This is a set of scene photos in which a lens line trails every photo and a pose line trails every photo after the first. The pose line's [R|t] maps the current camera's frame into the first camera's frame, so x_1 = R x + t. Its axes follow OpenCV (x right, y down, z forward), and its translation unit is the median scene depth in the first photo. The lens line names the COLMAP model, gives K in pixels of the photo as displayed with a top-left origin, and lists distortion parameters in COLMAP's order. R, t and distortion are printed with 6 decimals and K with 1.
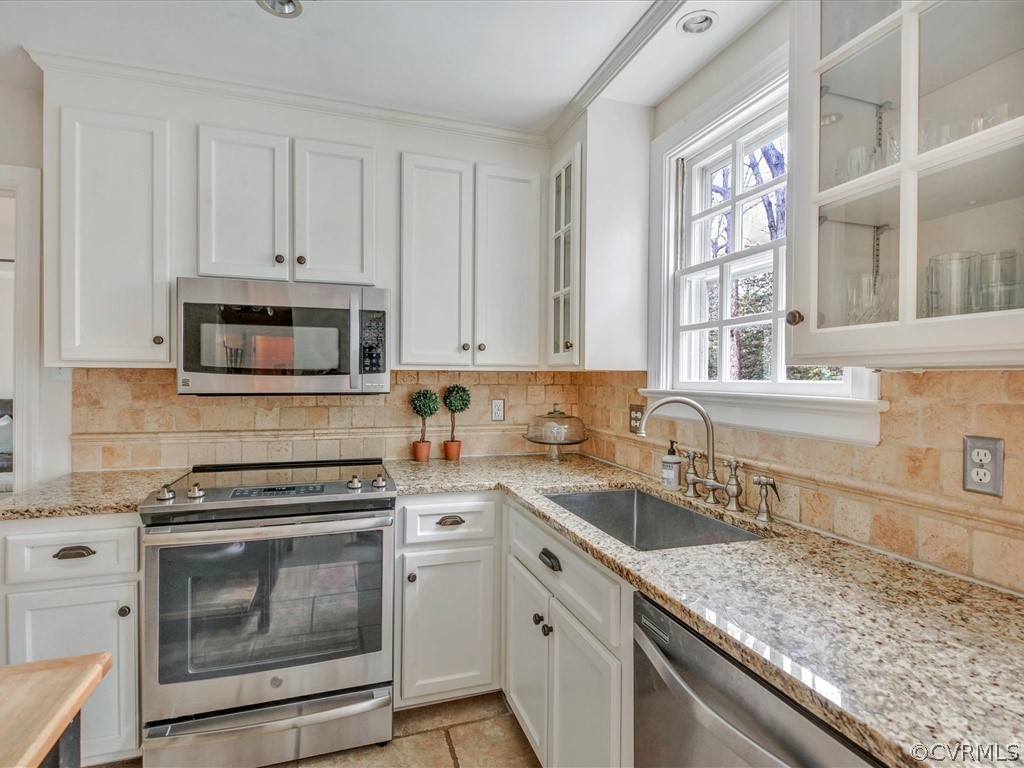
lens RADIAL K [[531.1, 0, 510.8], [0, 531.1, 383.6], [0, 0, 1]] dist [0.010254, -0.001213]
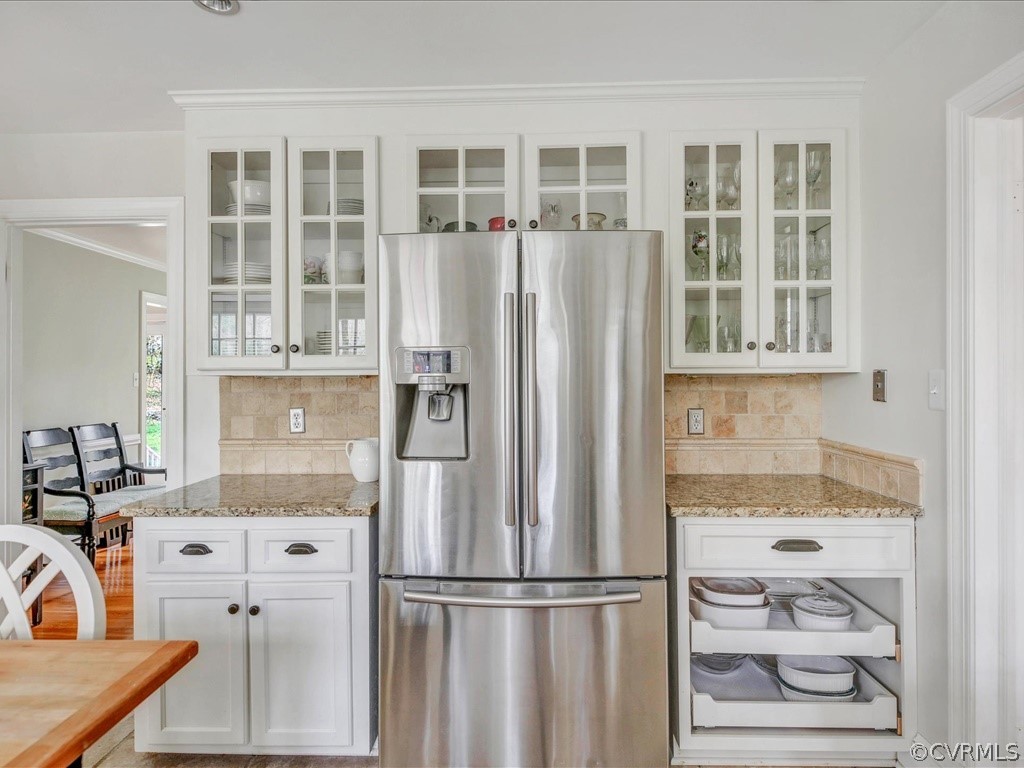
lens RADIAL K [[600.8, 0, 512.7], [0, 600.8, 380.9], [0, 0, 1]] dist [-0.000958, -0.000349]
pose [[0.942157, -0.013478, -0.334900, 0.485407], [0.008575, 0.999833, -0.016116, 0.001973], [0.335061, 0.012313, 0.942116, 0.168178]]
